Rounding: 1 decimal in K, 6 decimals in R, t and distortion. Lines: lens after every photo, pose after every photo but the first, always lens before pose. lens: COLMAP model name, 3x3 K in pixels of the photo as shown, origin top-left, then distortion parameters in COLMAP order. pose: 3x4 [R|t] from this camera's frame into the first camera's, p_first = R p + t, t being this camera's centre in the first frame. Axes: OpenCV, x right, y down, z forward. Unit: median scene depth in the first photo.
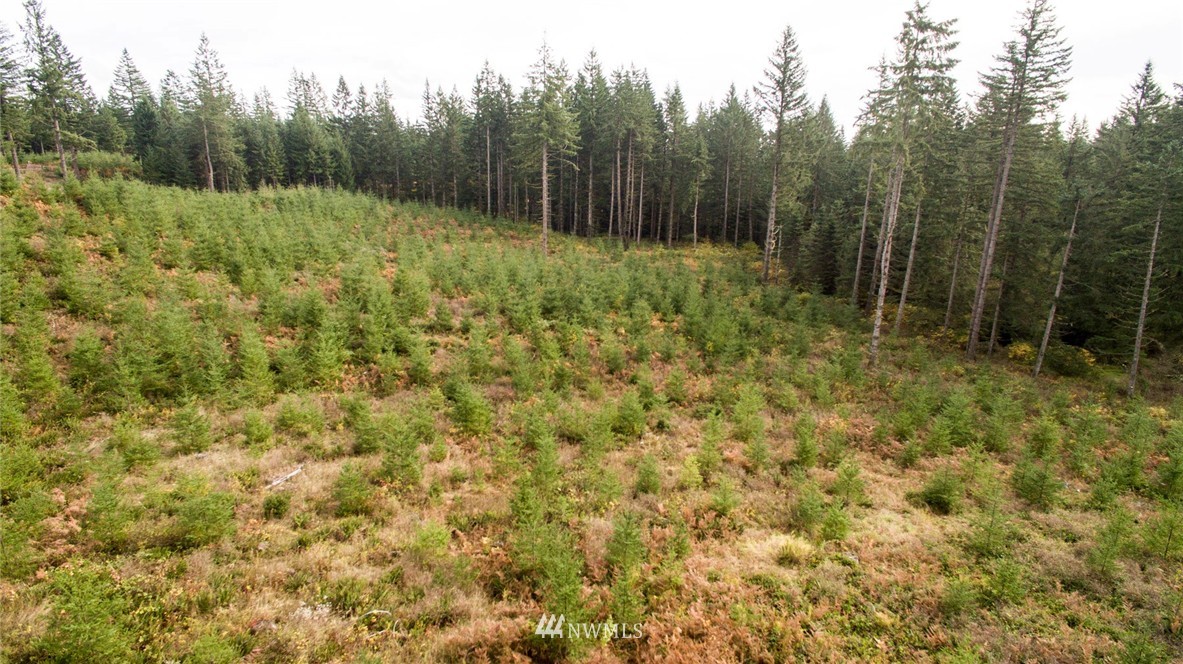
lens RADIAL K [[670.0, 0, 592.9], [0, 670.0, 335.4], [0, 0, 1]] dist [0.012801, -0.002176]
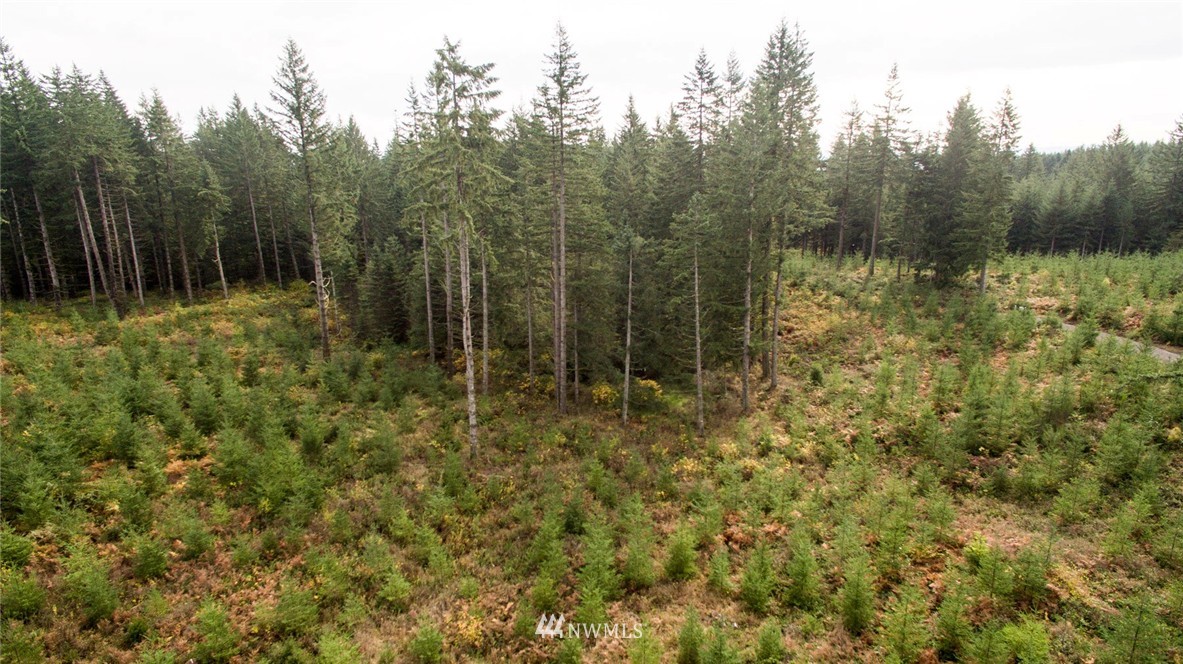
lens RADIAL K [[668.7, 0, 591.8], [0, 668.7, 336.9], [0, 0, 1]] dist [0.009053, 0.001274]
pose [[0.799044, -0.180663, 0.573489, 0.032308], [0.177116, 0.982195, 0.062639, -0.059041], [-0.574595, 0.051523, 0.816815, 0.092182]]
